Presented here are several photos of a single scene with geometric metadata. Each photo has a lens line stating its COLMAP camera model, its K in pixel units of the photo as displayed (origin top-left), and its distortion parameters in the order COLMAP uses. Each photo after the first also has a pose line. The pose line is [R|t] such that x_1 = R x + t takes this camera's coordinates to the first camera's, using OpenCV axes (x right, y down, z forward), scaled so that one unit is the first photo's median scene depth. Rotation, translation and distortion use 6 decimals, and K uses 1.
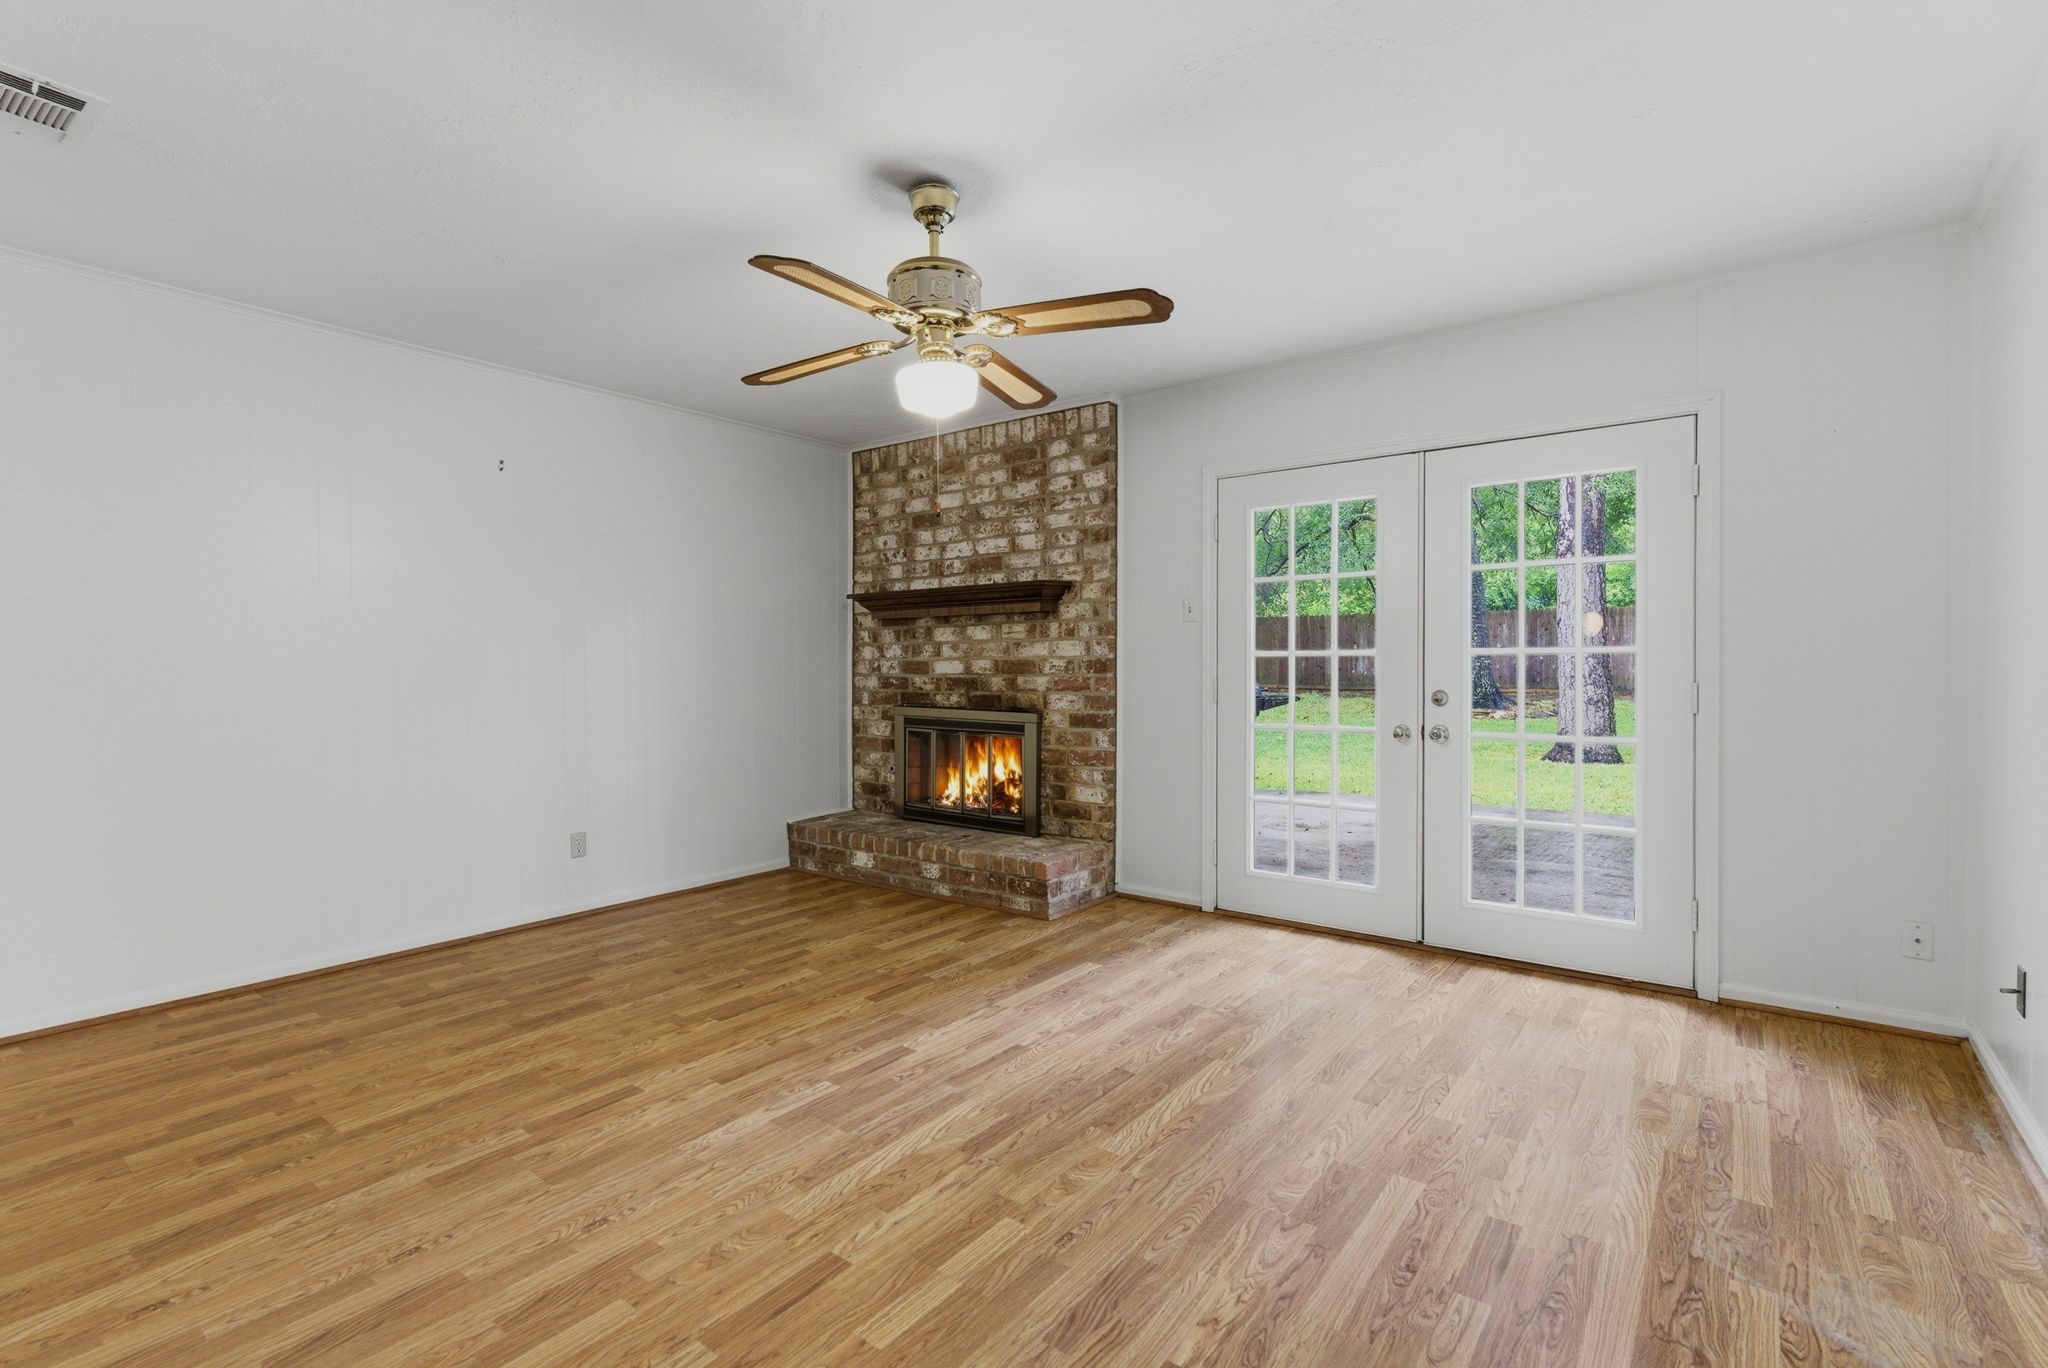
lens RADIAL K [[934.5, 0, 1025.5], [0, 934.5, 676.8], [0, 0, 1]] dist [0.000609, -0.000495]
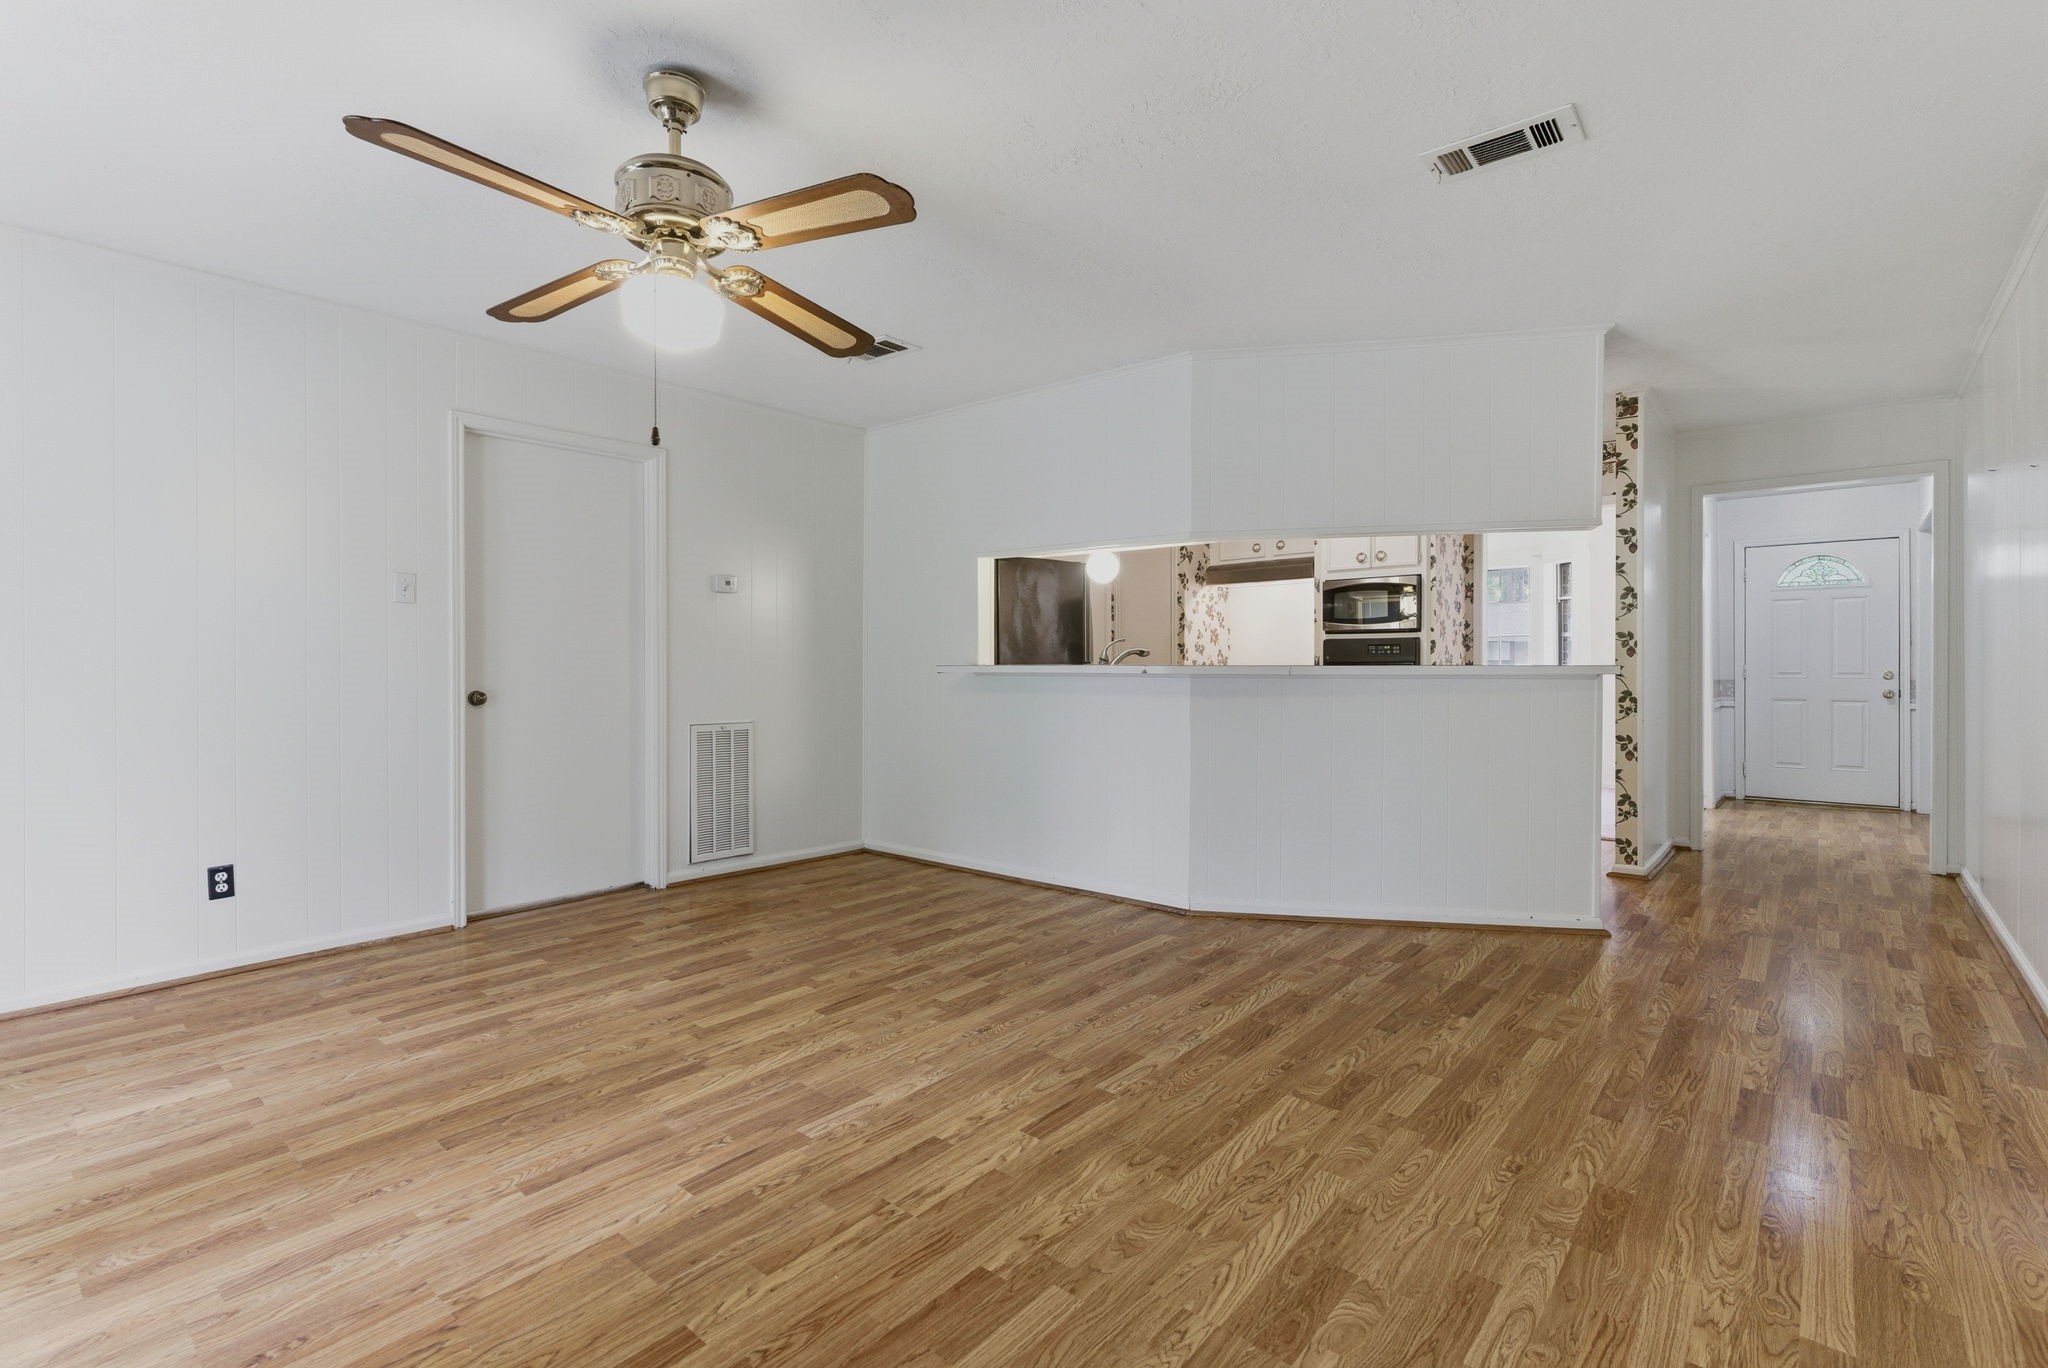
lens RADIAL K [[934.5, 0, 1025.5], [0, 934.5, 676.8], [0, 0, 1]] dist [0.000609, -0.000495]
pose [[-0.998572, 0.005538, 0.053127, -0.291816], [0.007072, 0.999562, 0.028731, -0.001087], [-0.052945, 0.029066, -0.998174, 1.173234]]
